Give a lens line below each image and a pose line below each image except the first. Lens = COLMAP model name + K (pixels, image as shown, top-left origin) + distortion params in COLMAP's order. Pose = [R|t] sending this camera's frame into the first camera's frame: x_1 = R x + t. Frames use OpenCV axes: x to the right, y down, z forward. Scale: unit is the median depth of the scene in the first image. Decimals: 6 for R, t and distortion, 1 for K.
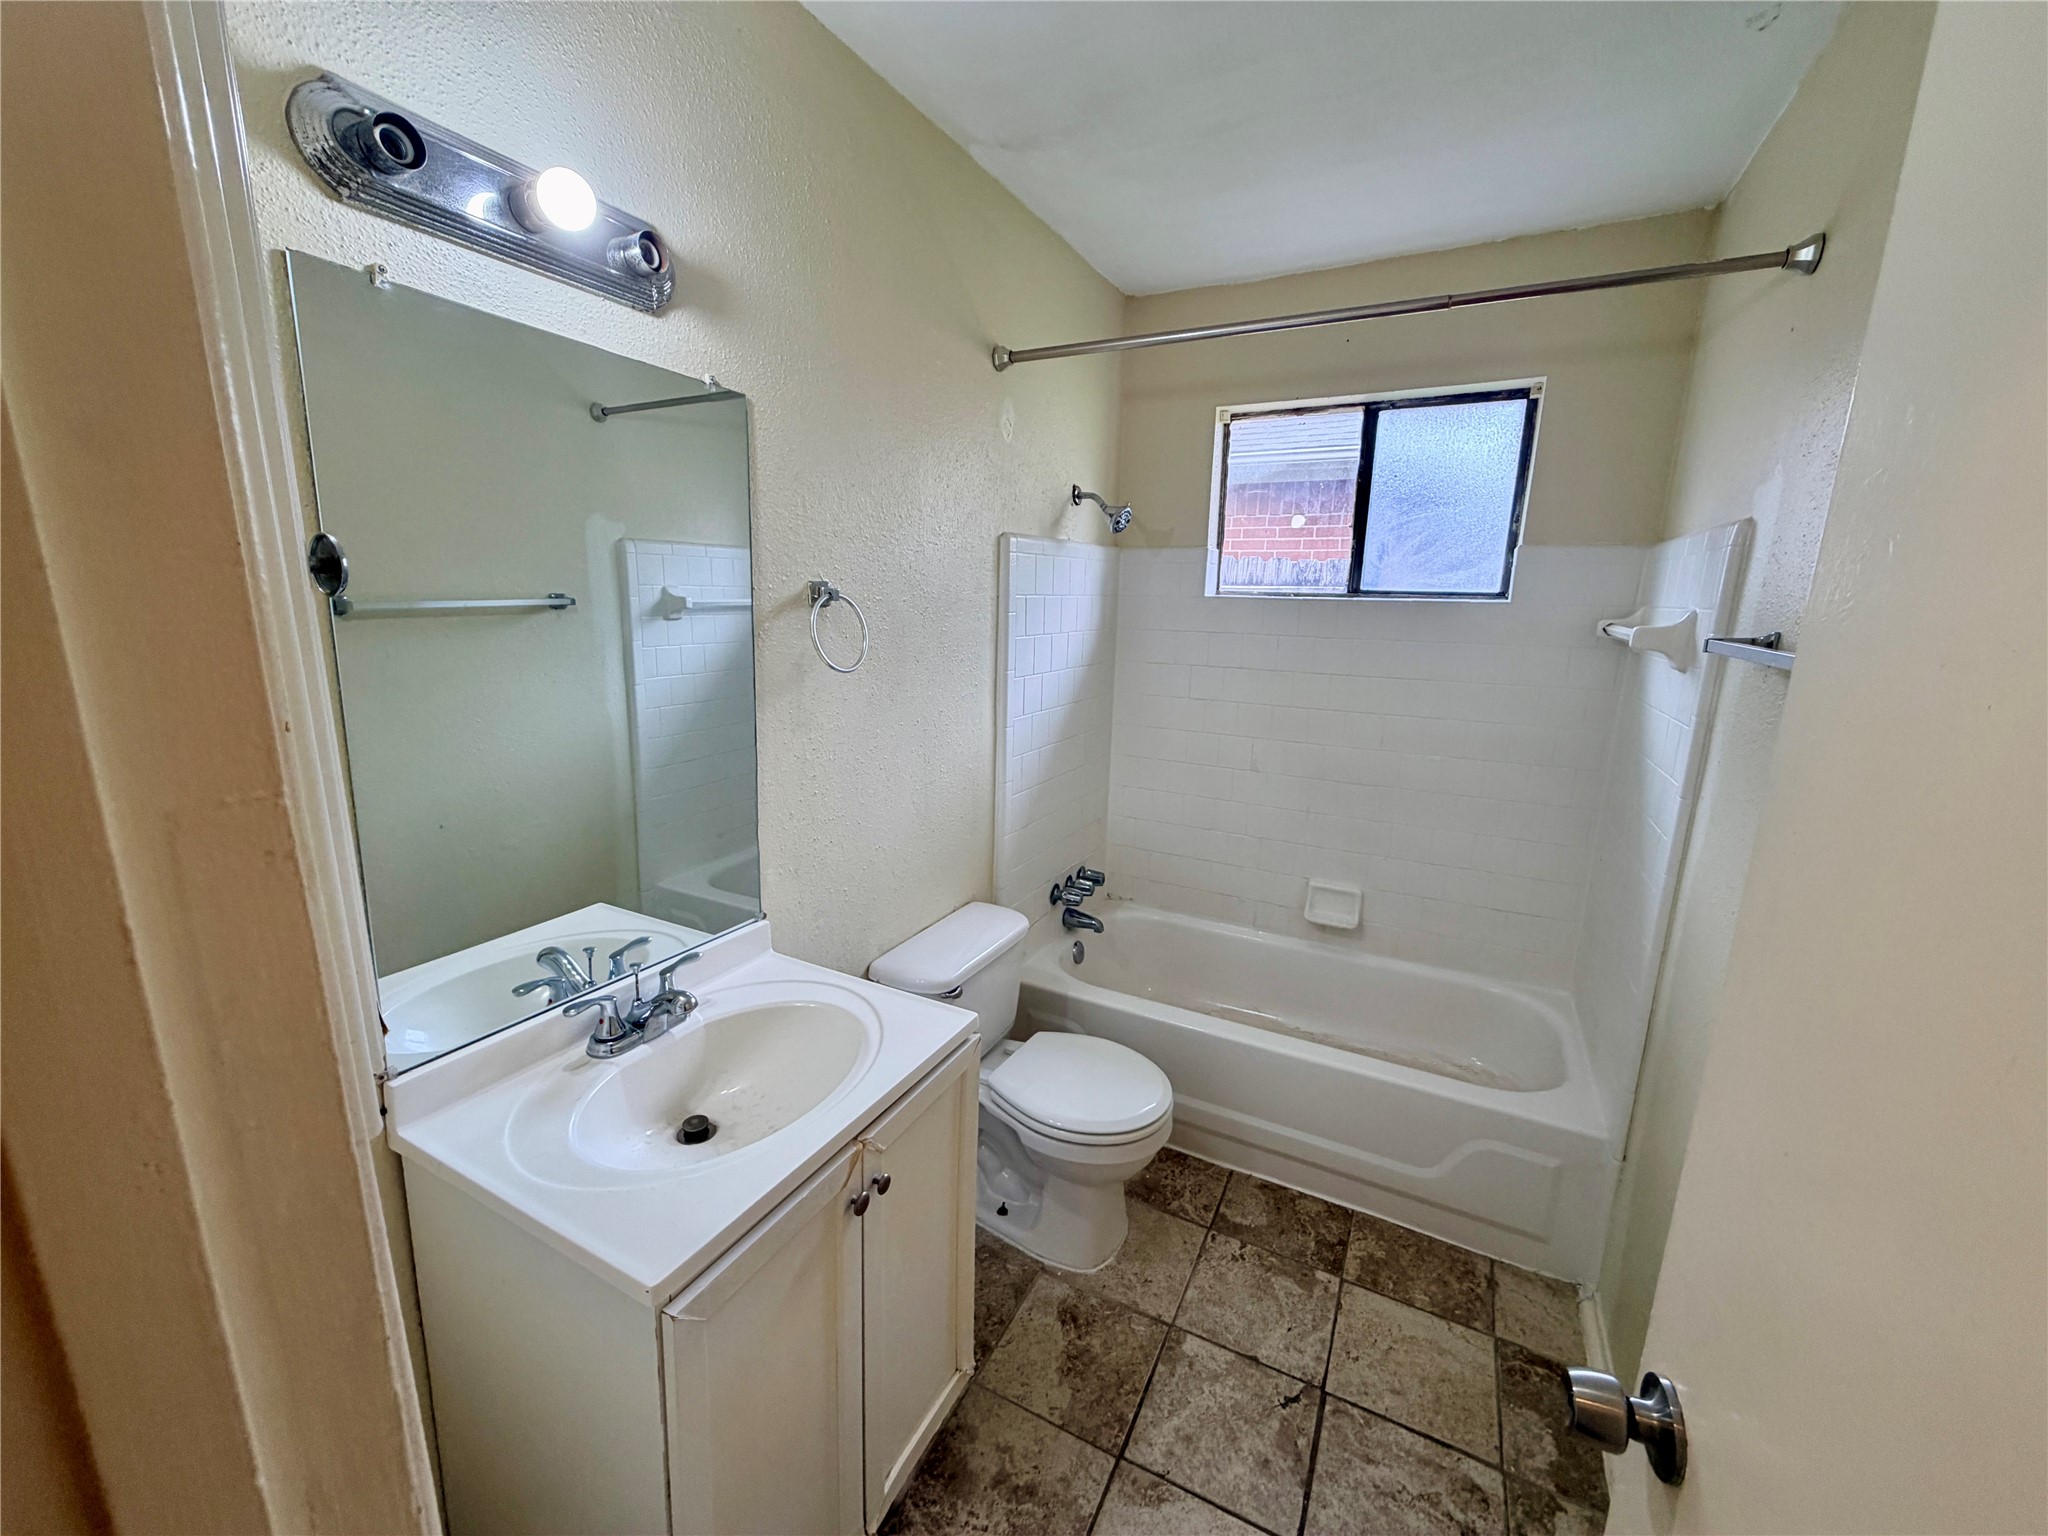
lens RADIAL K [[816.8, 0, 1018.4], [0, 816.8, 765.0], [0, 0, 1]] dist [0.001671, -0.000178]
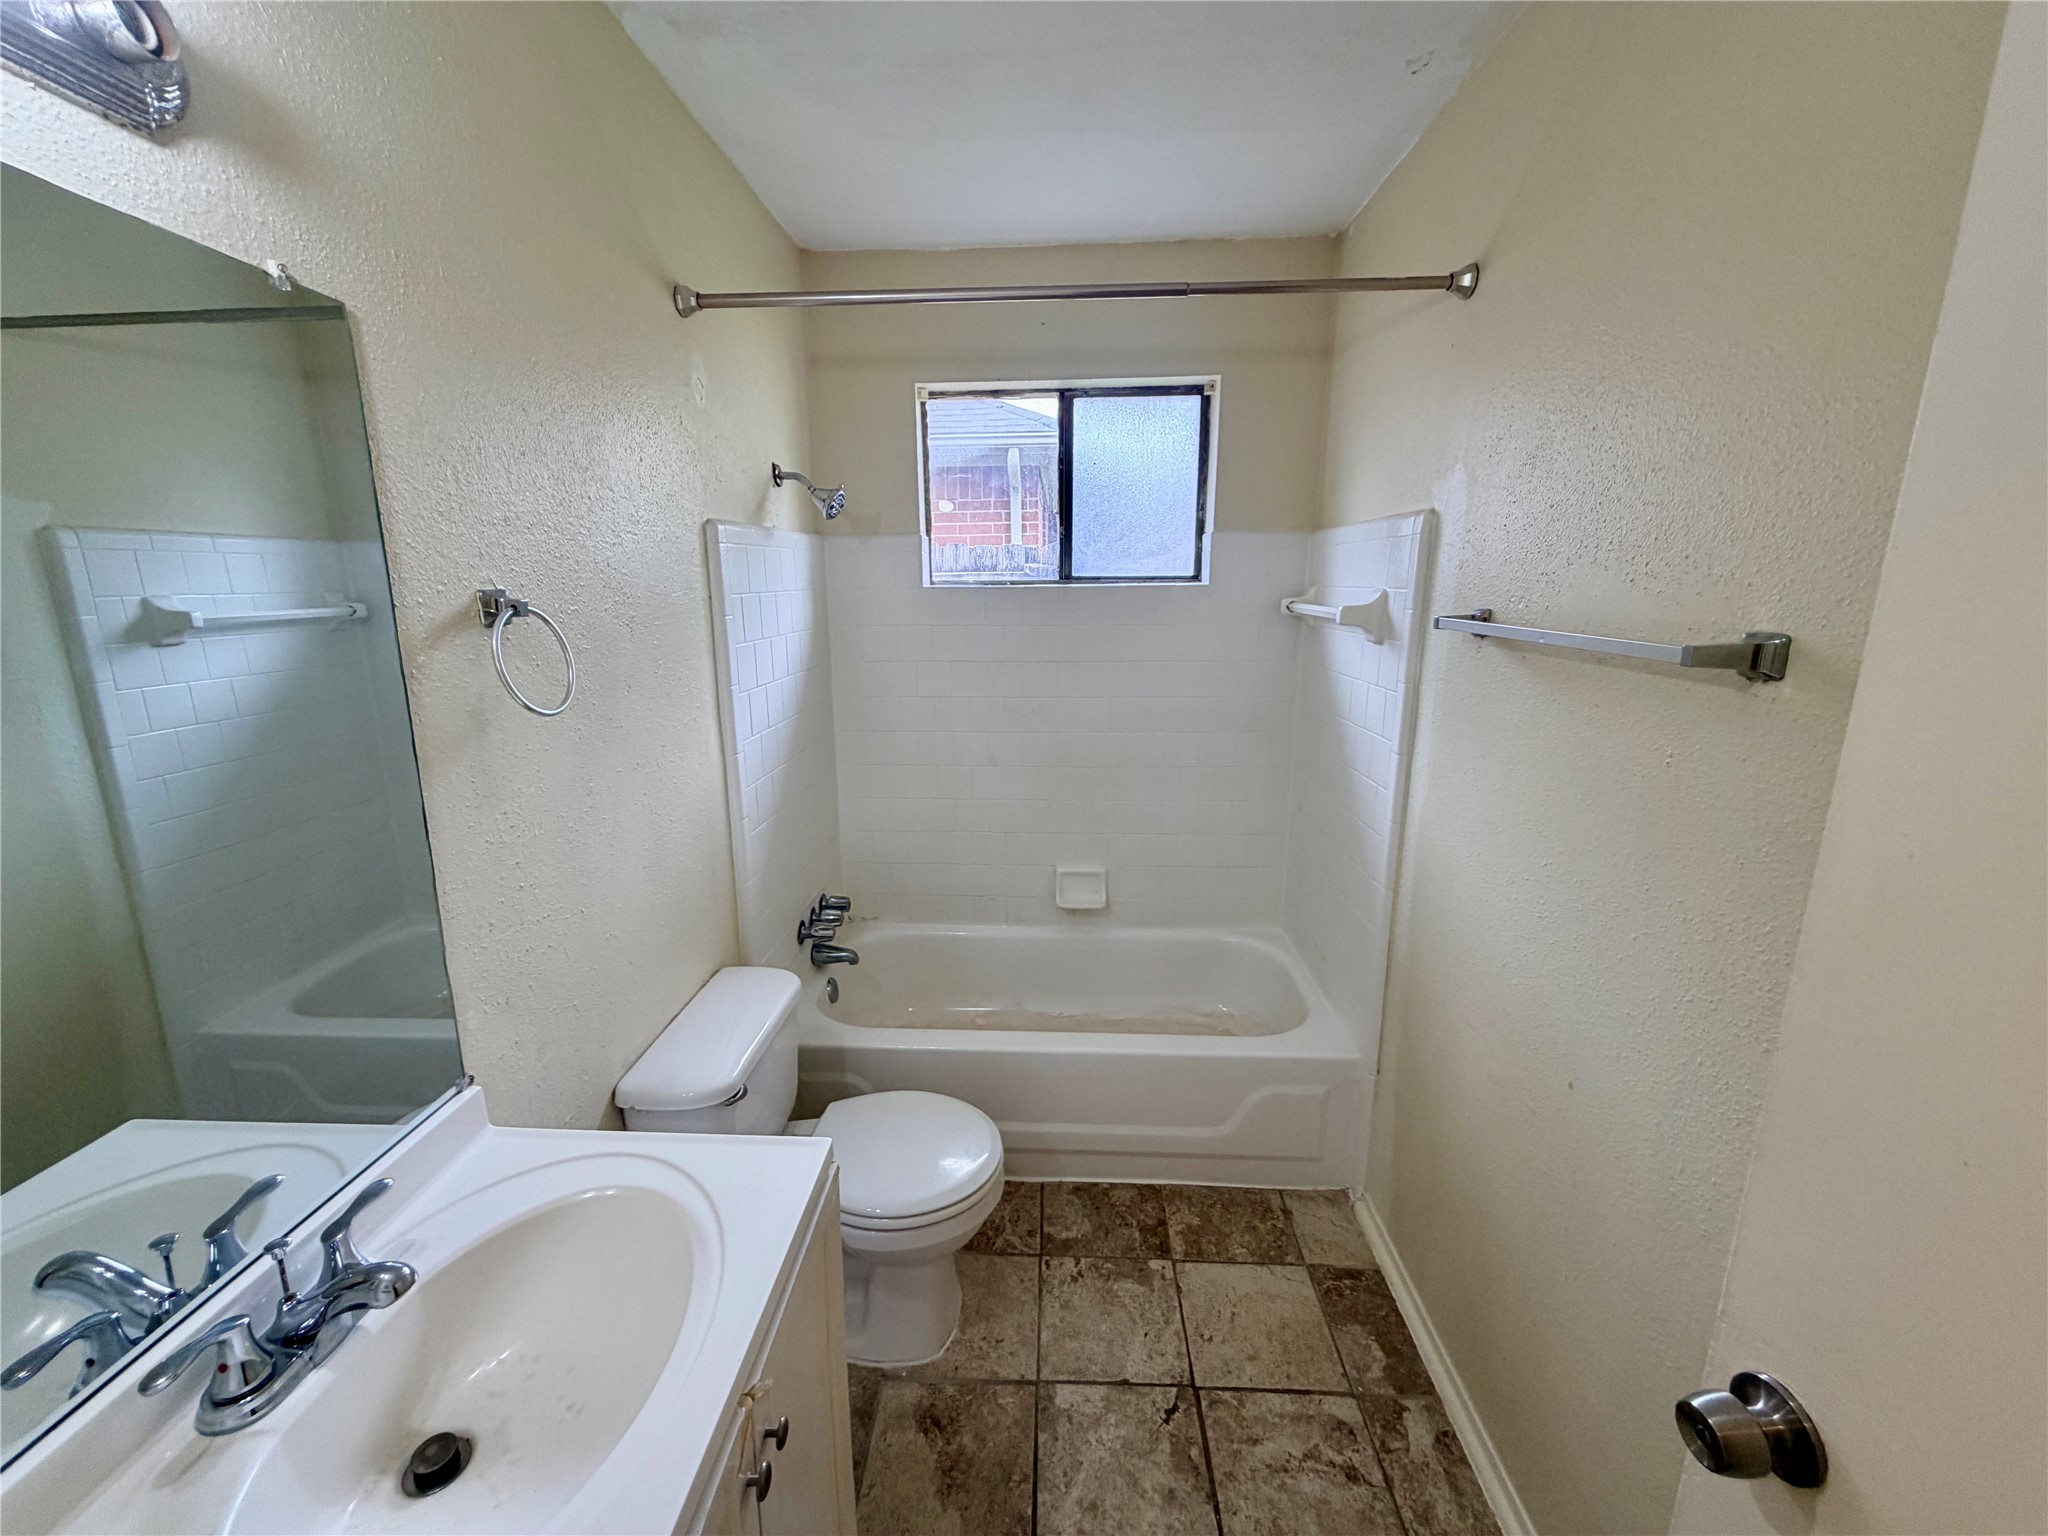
lens RADIAL K [[816.8, 0, 1018.4], [0, 816.8, 765.0], [0, 0, 1]] dist [0.001671, -0.000178]
pose [[0.905702, -0.120385, 0.406463, -0.109738], [0.113063, 0.992696, 0.042082, -0.043069], [-0.408560, 0.007842, 0.912698, 0.140714]]
